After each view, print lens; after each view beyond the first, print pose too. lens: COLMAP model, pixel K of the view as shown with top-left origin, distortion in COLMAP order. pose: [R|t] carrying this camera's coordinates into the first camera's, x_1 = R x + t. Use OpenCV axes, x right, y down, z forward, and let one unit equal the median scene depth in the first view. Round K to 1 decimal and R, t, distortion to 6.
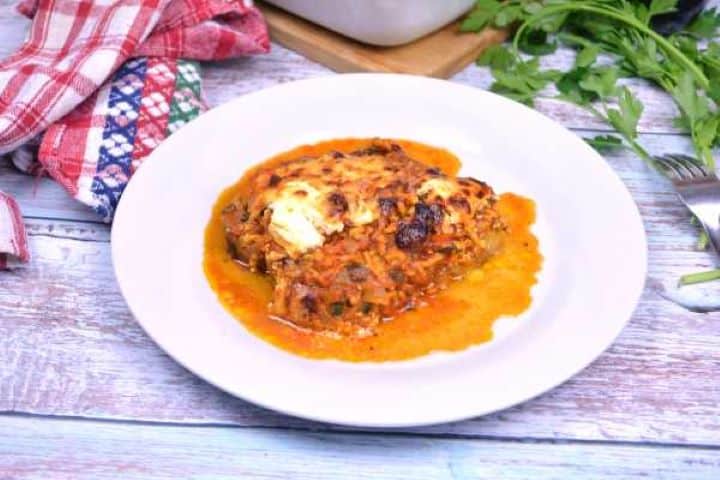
lens RADIAL K [[1084.4, 0, 360.0], [0, 1084.4, 240.0], [0, 0, 1]] dist [0.352559, 0.010991]
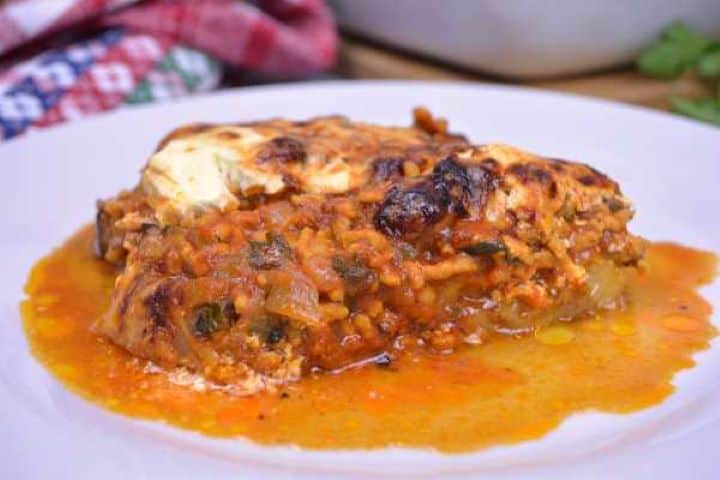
lens RADIAL K [[1054.5, 0, 360.0], [0, 1054.5, 240.0], [0, 0, 1]] dist [0.009879, 0.044623]
pose [[0.957947, 0.088251, -0.273037, 0.148277], [-0.173423, 0.936145, -0.305871, 0.147401], [0.228609, 0.340359, 0.912082, 0.576585]]
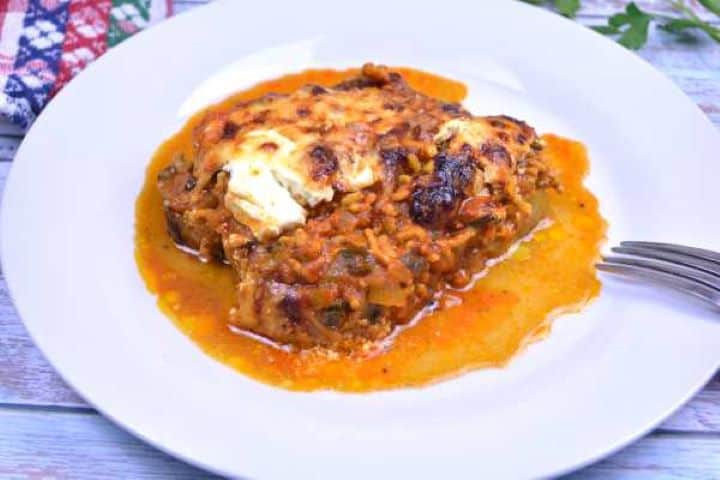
lens RADIAL K [[1054.5, 0, 360.0], [0, 1054.5, 240.0], [0, 0, 1]] dist [0.009879, 0.044623]
pose [[0.997996, -0.041061, 0.048137, -0.031540], [0.037906, 0.997184, 0.064712, -0.025286], [-0.050659, -0.062757, 0.996742, 0.323727]]
